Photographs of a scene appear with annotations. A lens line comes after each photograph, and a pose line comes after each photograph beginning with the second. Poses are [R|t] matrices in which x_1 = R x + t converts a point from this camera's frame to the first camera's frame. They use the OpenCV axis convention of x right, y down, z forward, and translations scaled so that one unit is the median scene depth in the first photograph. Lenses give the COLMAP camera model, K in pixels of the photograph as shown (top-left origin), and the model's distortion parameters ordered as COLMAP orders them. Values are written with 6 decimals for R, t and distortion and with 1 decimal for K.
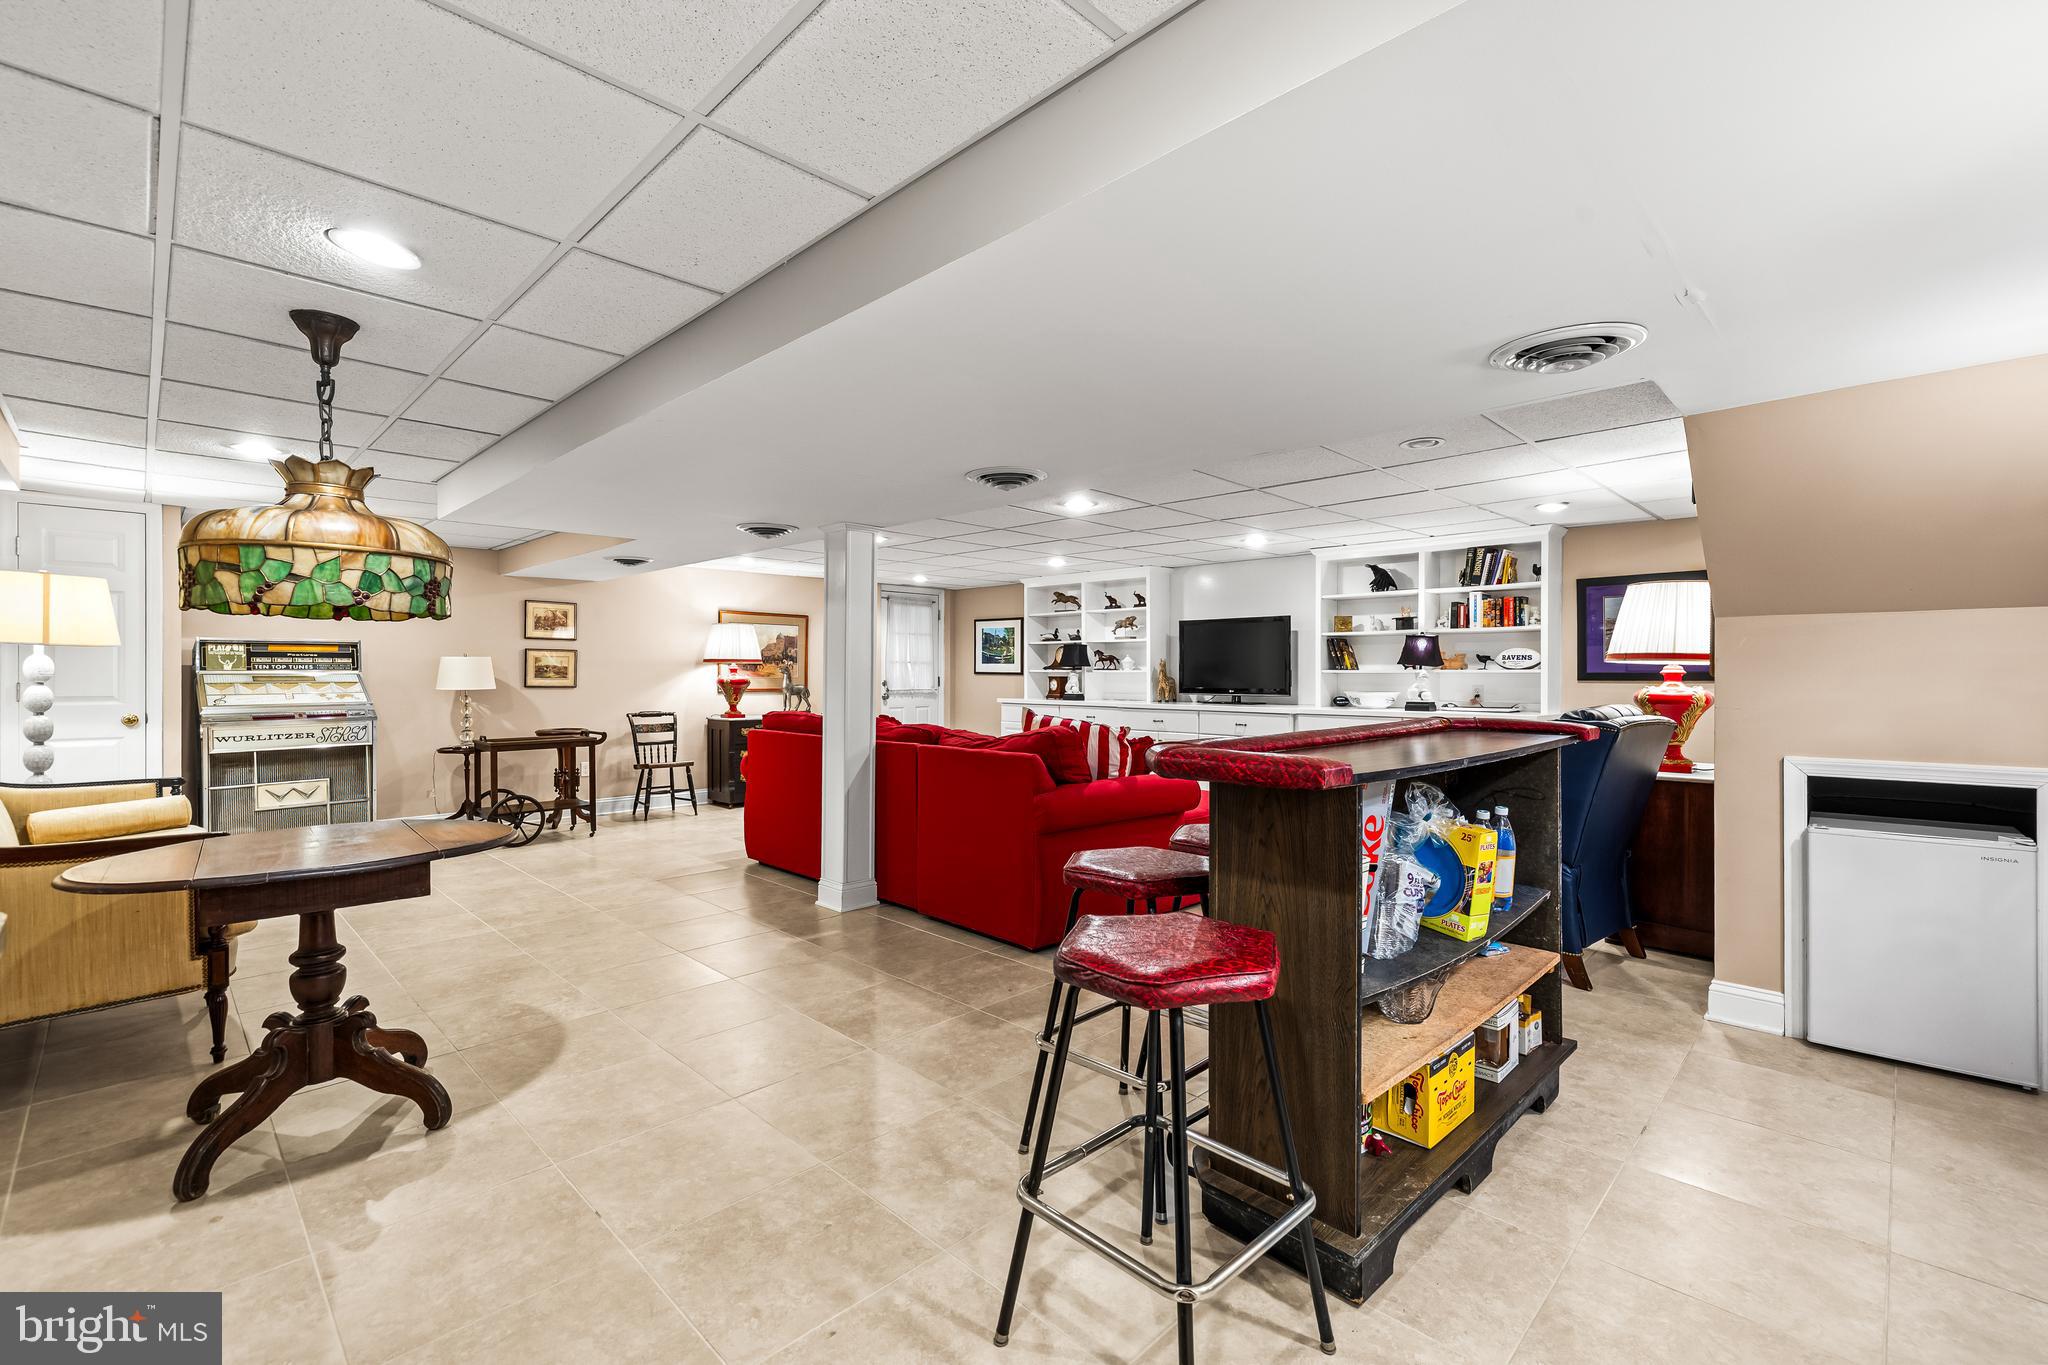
lens RADIAL K [[872.4, 0, 1044.2], [0, 872.4, 668.4], [0, 0, 1]] dist [0.003283, 0.001216]
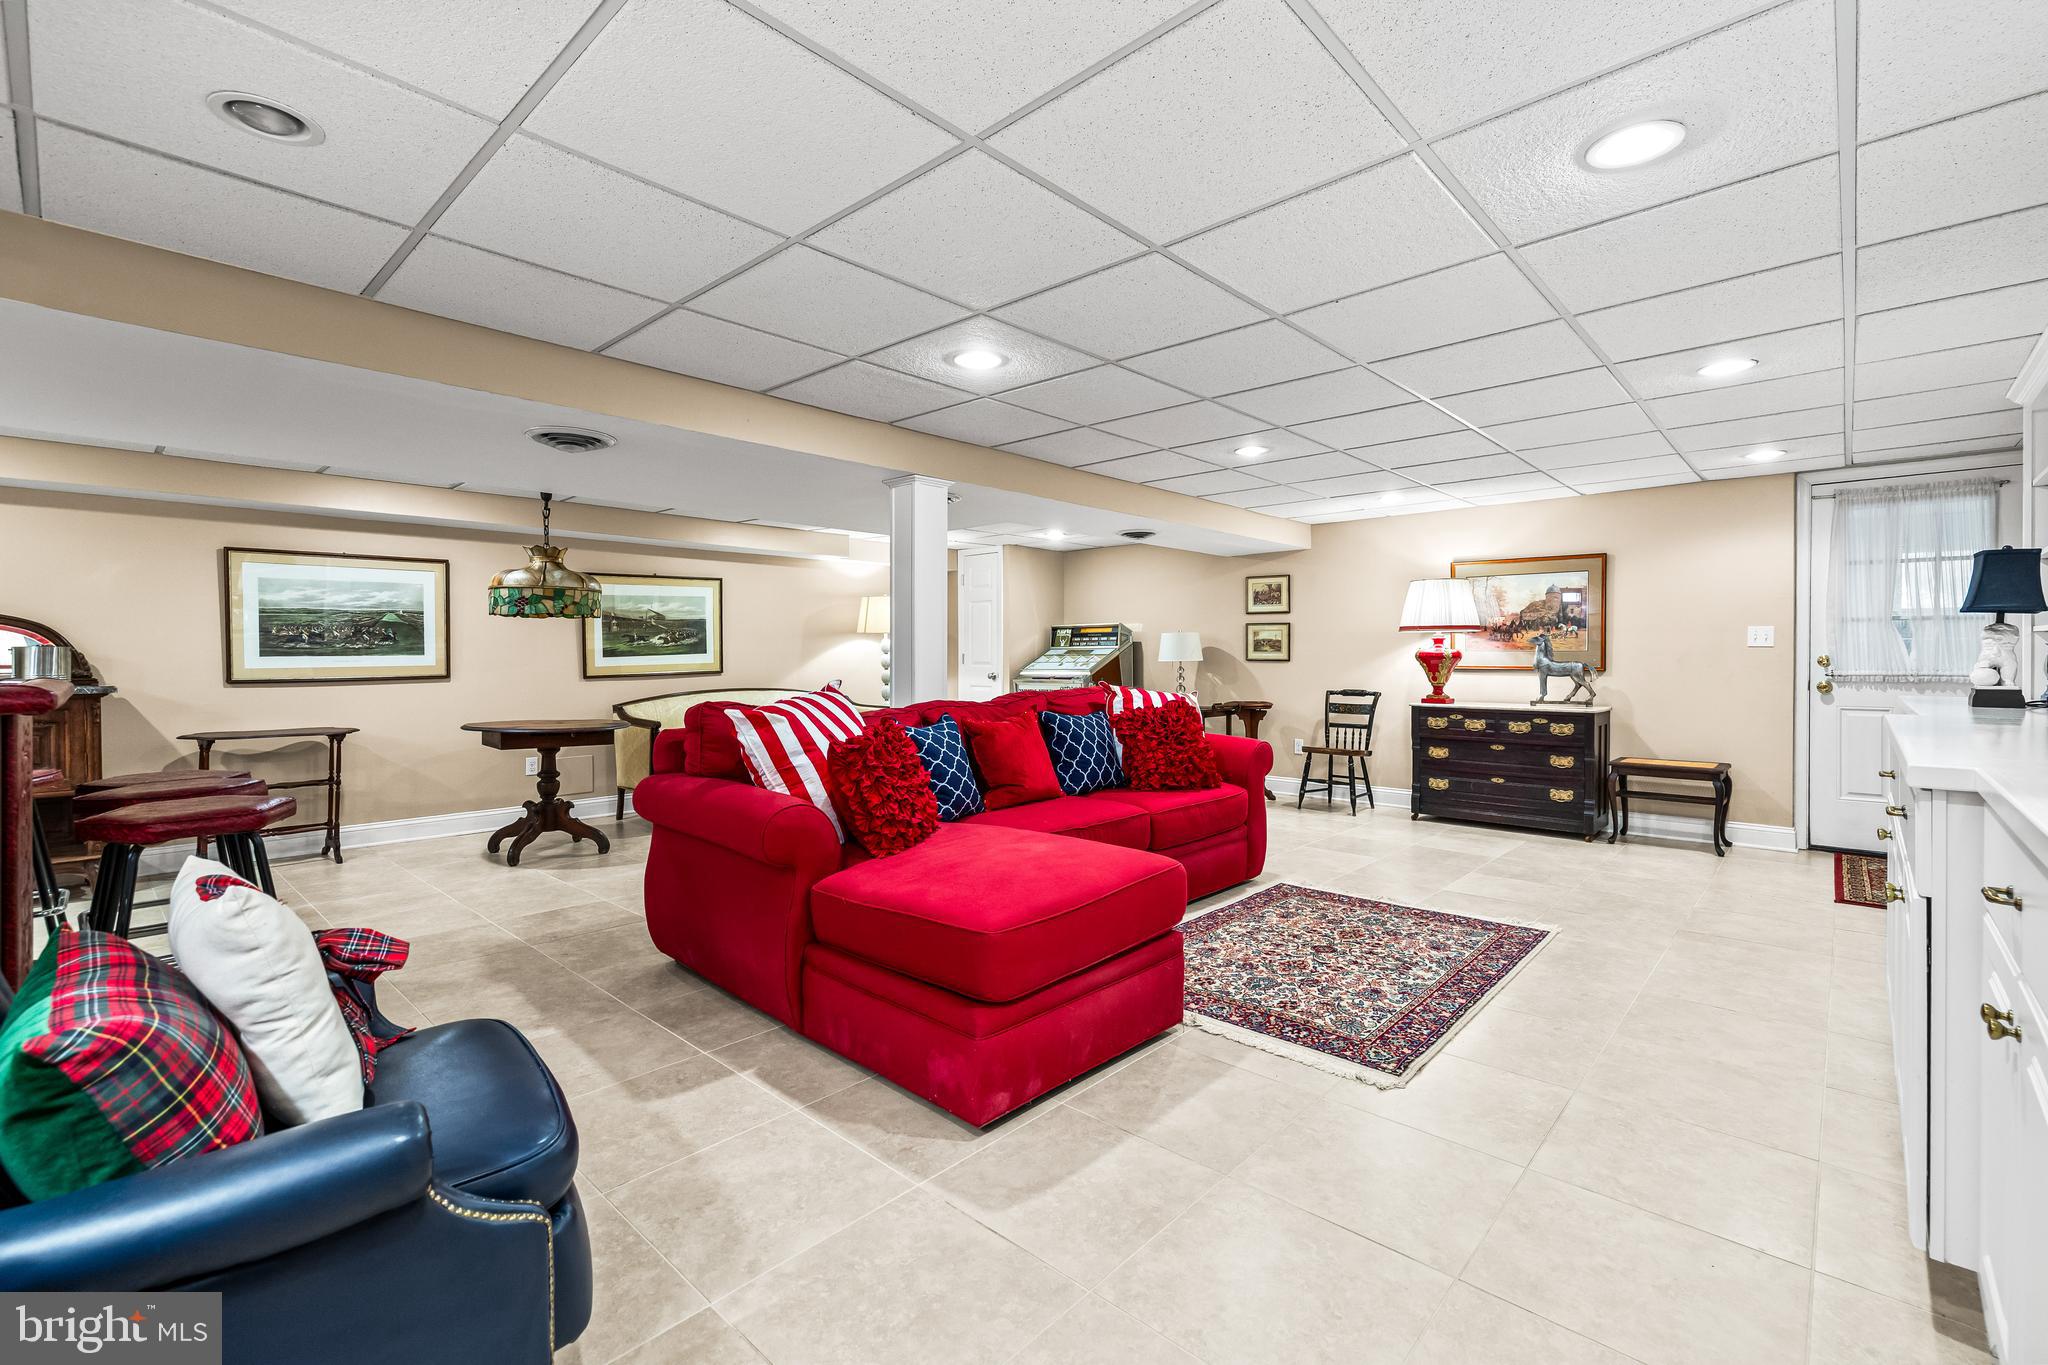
lens RADIAL K [[872.4, 0, 1001.3], [0, 872.4, 669.2], [0, 0, 1]] dist [0.003283, 0.001216]
pose [[0.020229, 0.015198, -0.999680, 0.530239], [0.006645, 0.999860, 0.015336, 0.016572], [0.999773, -0.006953, 0.020125, 0.800760]]
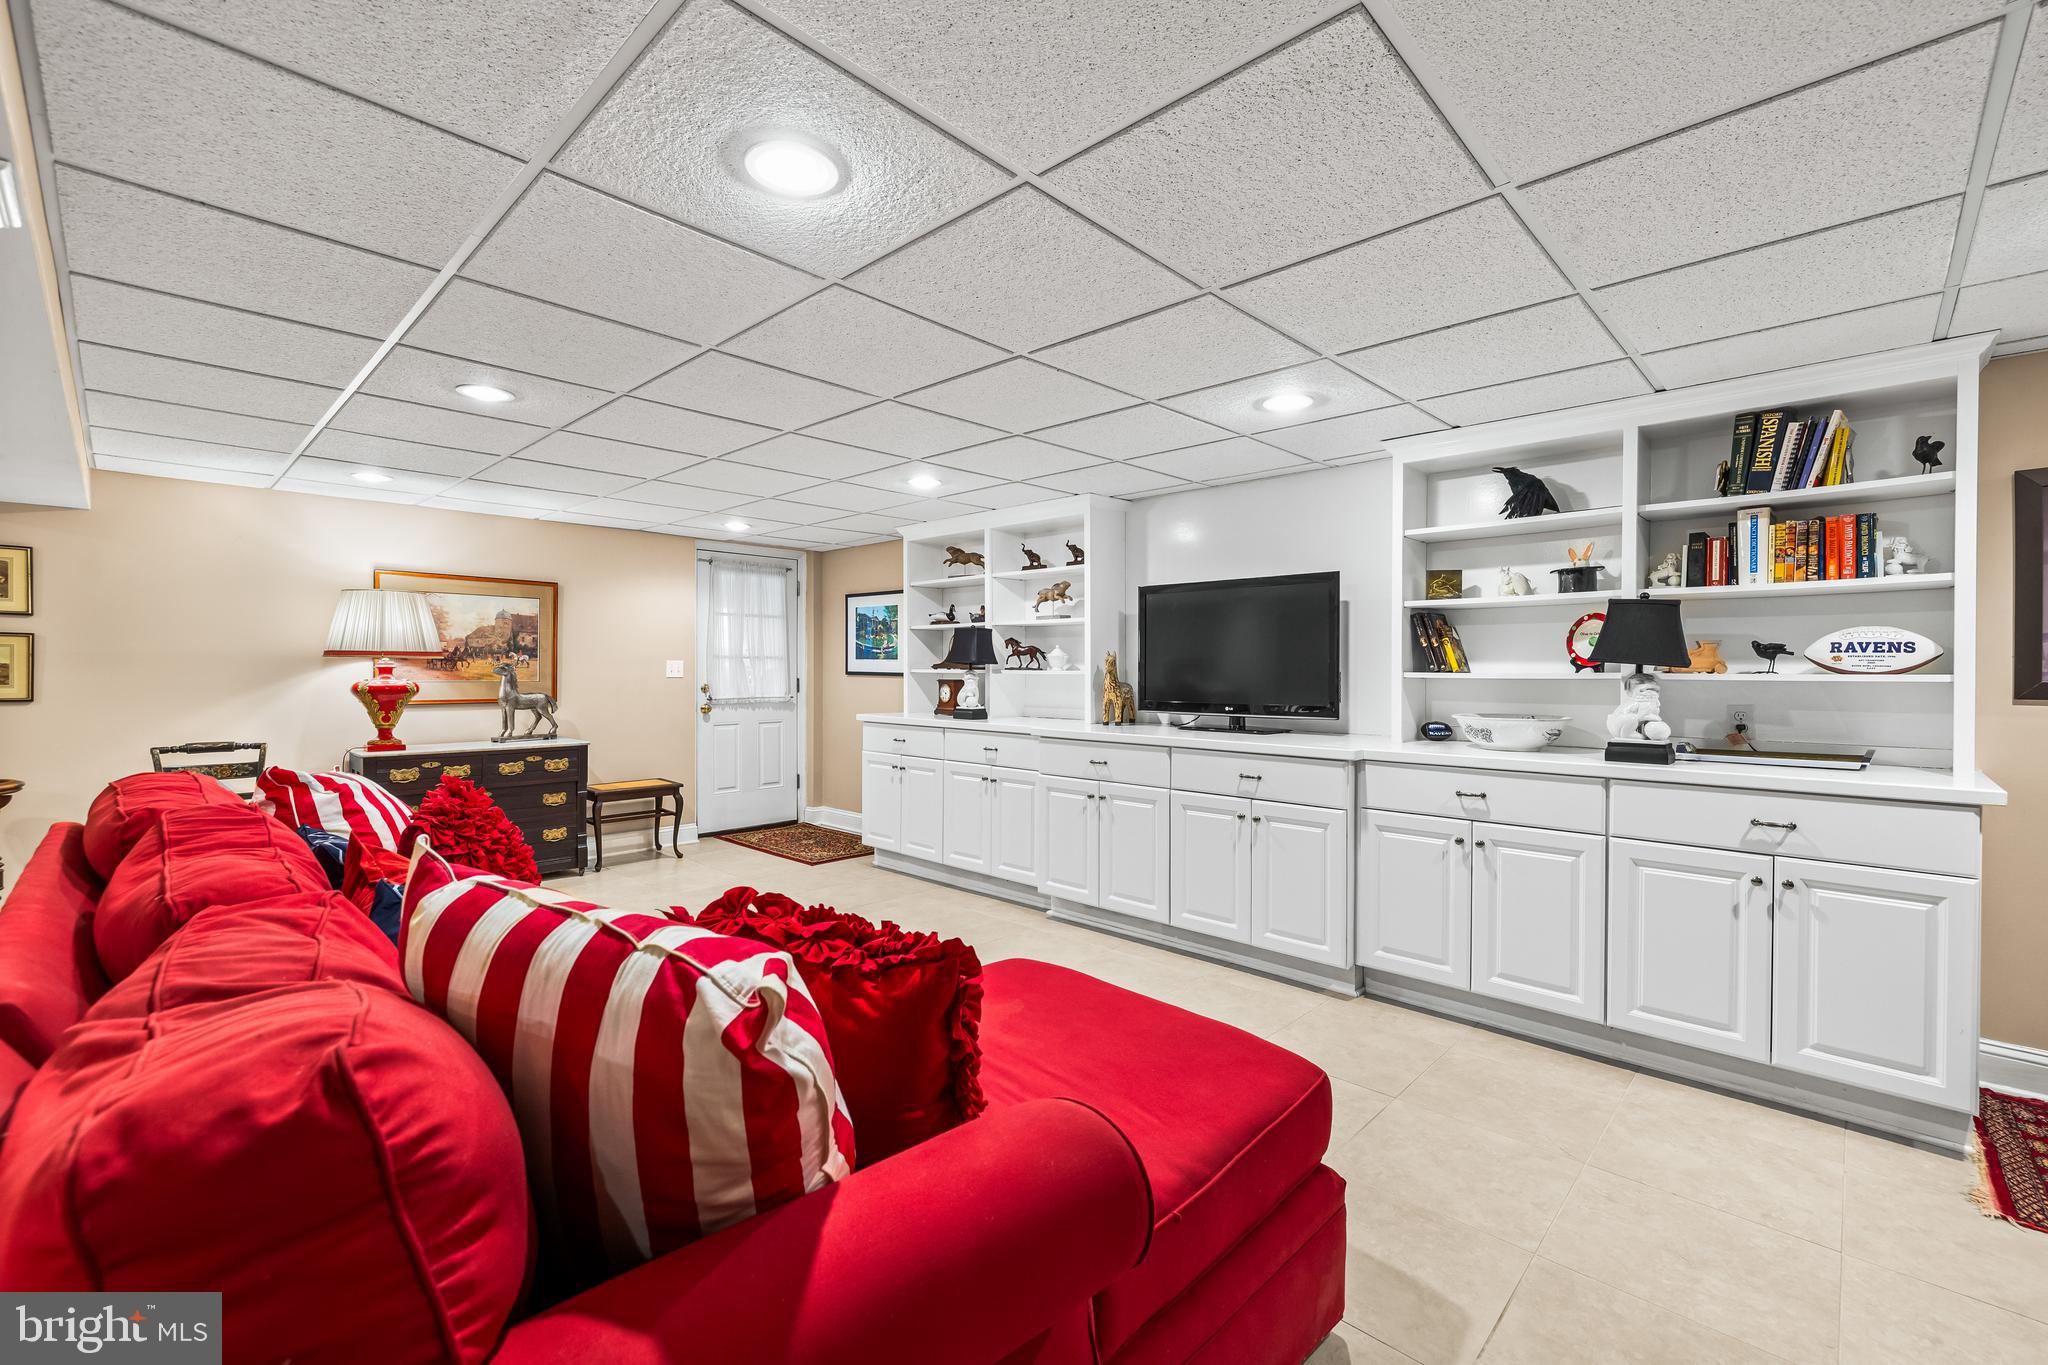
lens RADIAL K [[872.4, 0, 1045.8], [0, 872.4, 672.2], [0, 0, 1]] dist [0.003283, 0.001216]
pose [[0.999807, 0.000919, 0.019606, 0.103477], [-0.001108, 0.999953, 0.009626, -0.003422], [-0.019596, -0.009646, 0.999761, 0.532498]]
